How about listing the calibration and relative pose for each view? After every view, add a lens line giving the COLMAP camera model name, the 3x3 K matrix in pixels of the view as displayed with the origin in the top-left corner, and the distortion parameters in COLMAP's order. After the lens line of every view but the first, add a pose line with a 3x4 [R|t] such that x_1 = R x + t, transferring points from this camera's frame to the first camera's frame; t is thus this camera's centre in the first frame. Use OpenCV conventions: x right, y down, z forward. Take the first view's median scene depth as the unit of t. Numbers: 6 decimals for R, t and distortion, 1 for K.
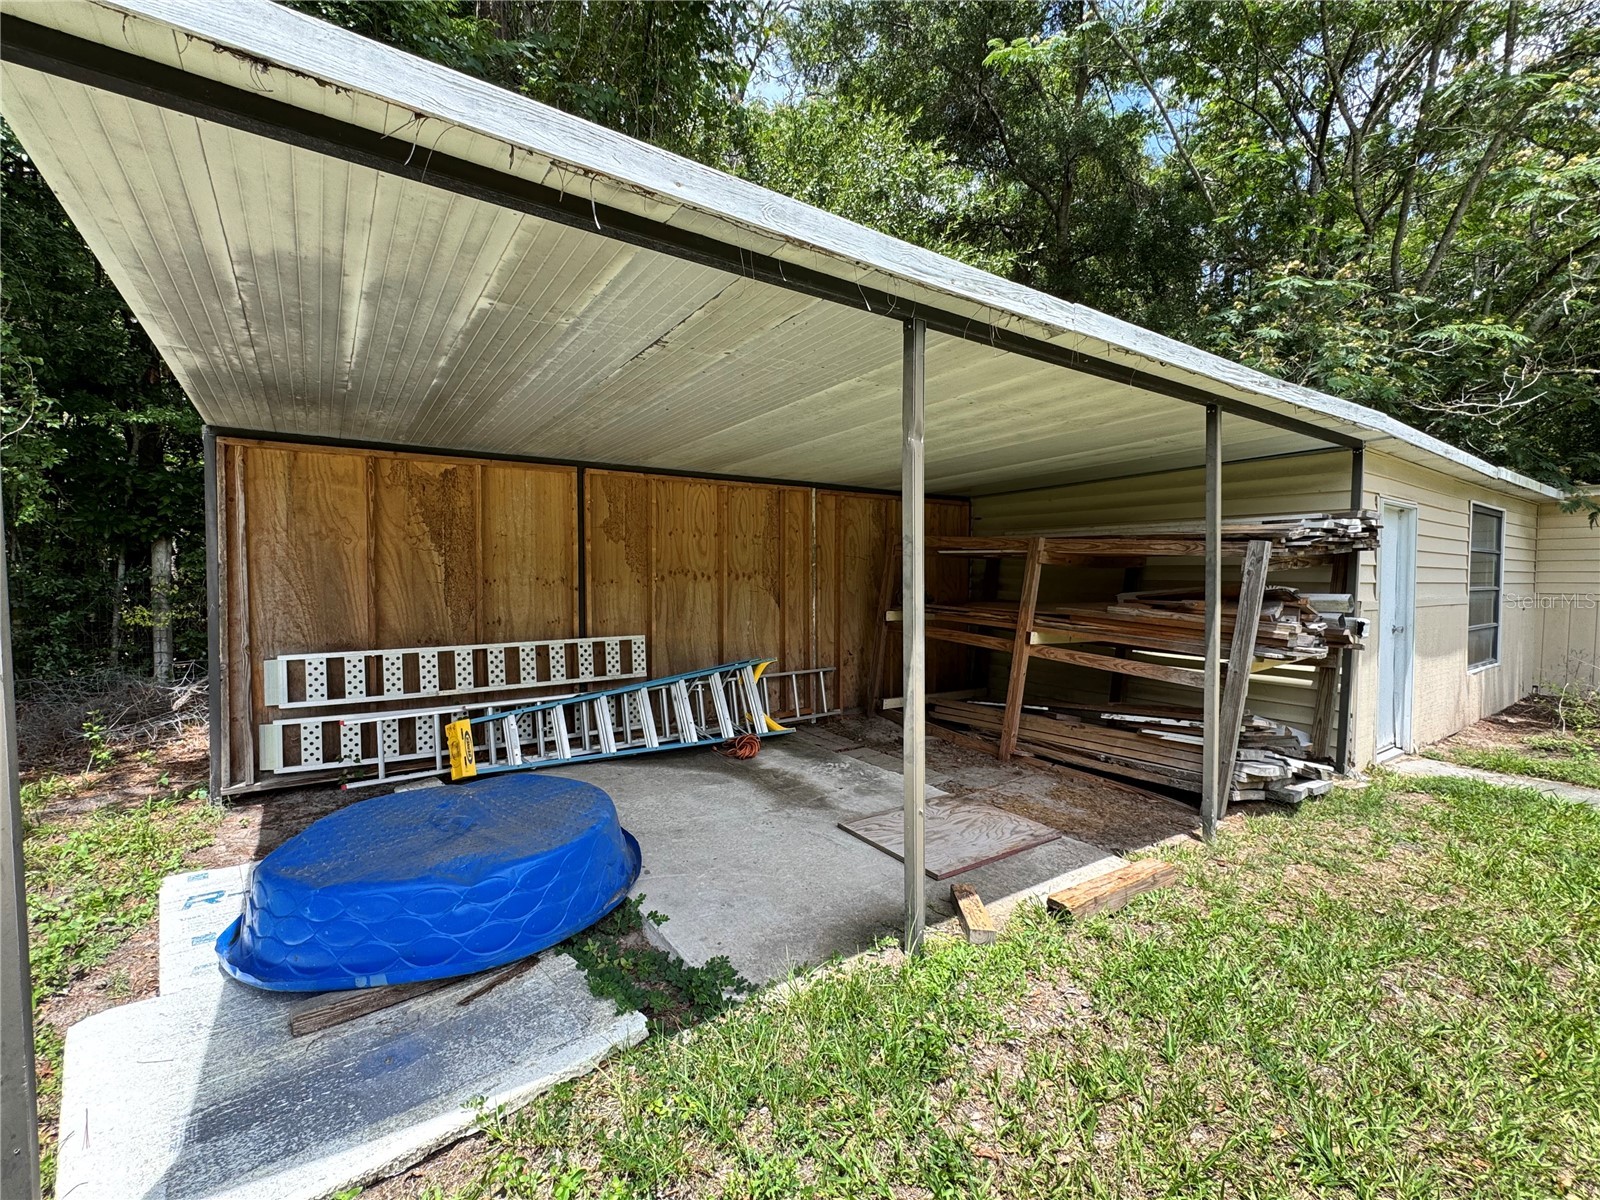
lens RADIAL K [[710.9, 0, 805.3], [0, 710.9, 600.3], [0, 0, 1]] dist [0.002353, 0.000978]
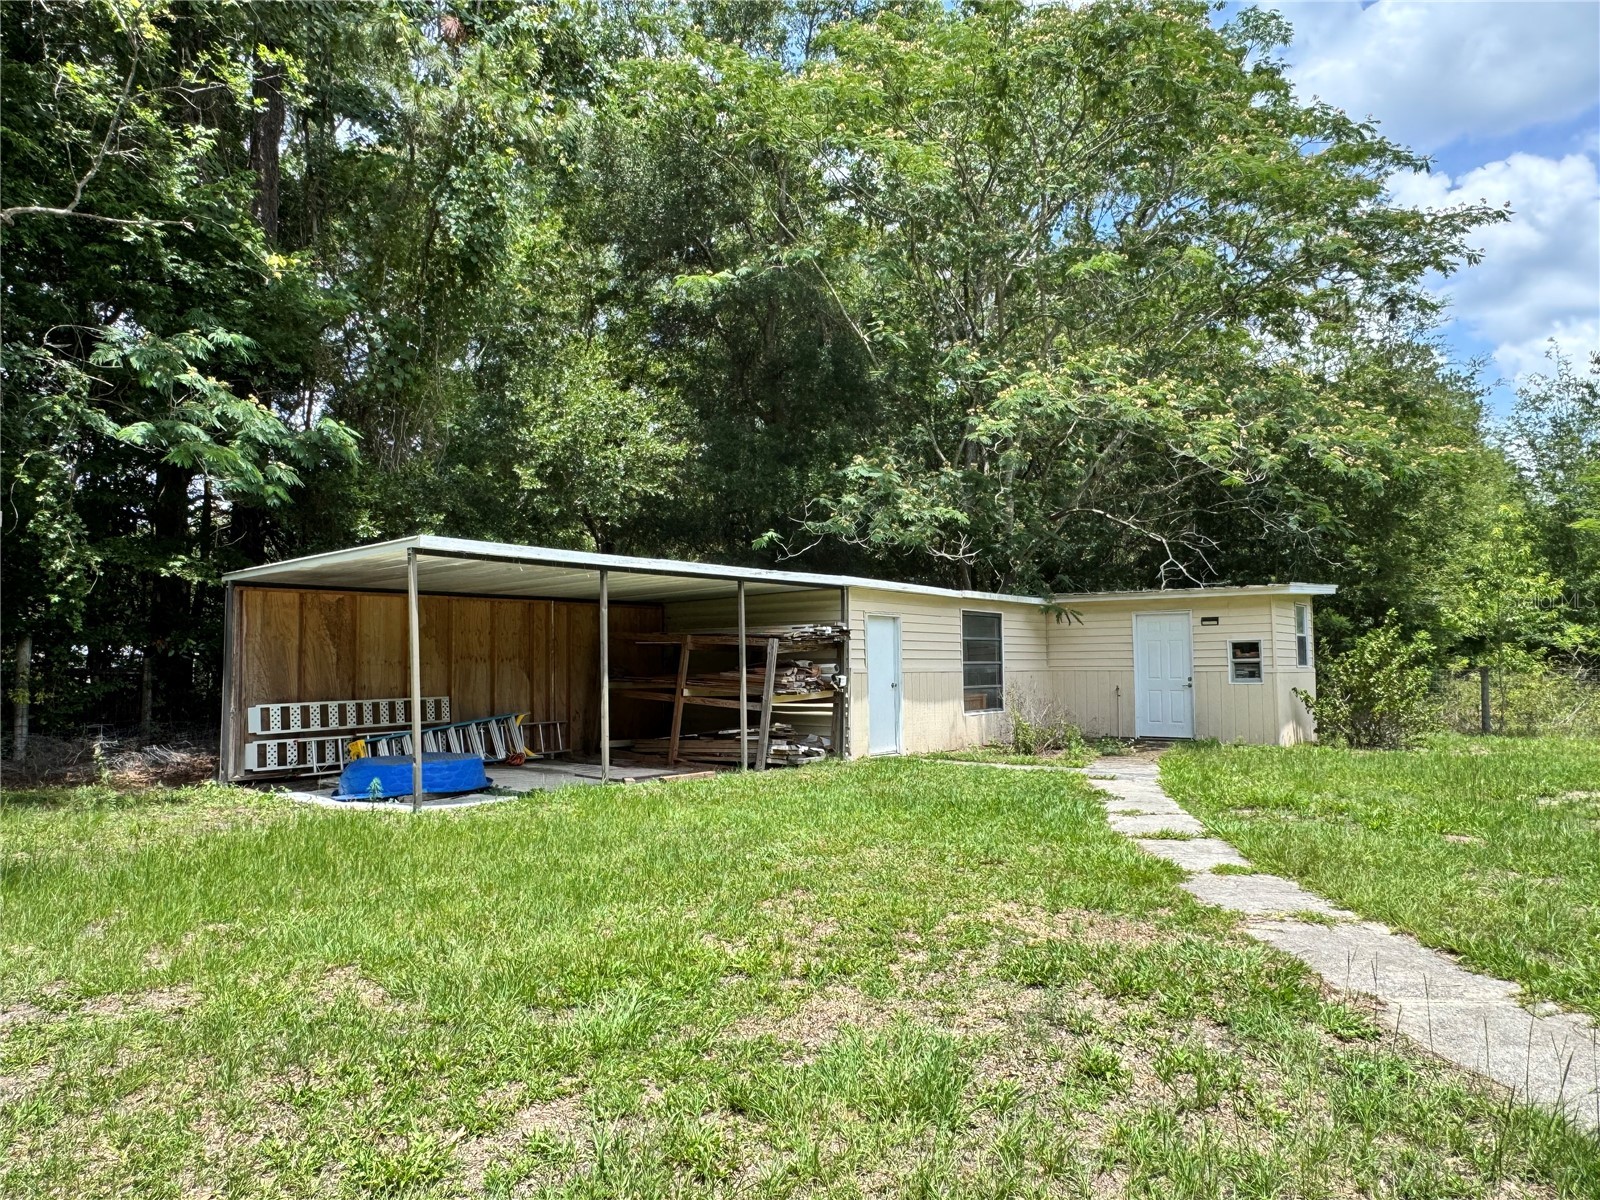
lens RADIAL K [[1055.6, 0, 794.7], [0, 1055.6, 601.8], [0, 0, 1]] dist [-0.007365, 0.001908]
pose [[0.961701, 0.003864, 0.274073, -0.154283], [0.022732, 0.995332, -0.093799, 0.092993], [-0.273156, 0.096437, 0.957124, -1.829969]]
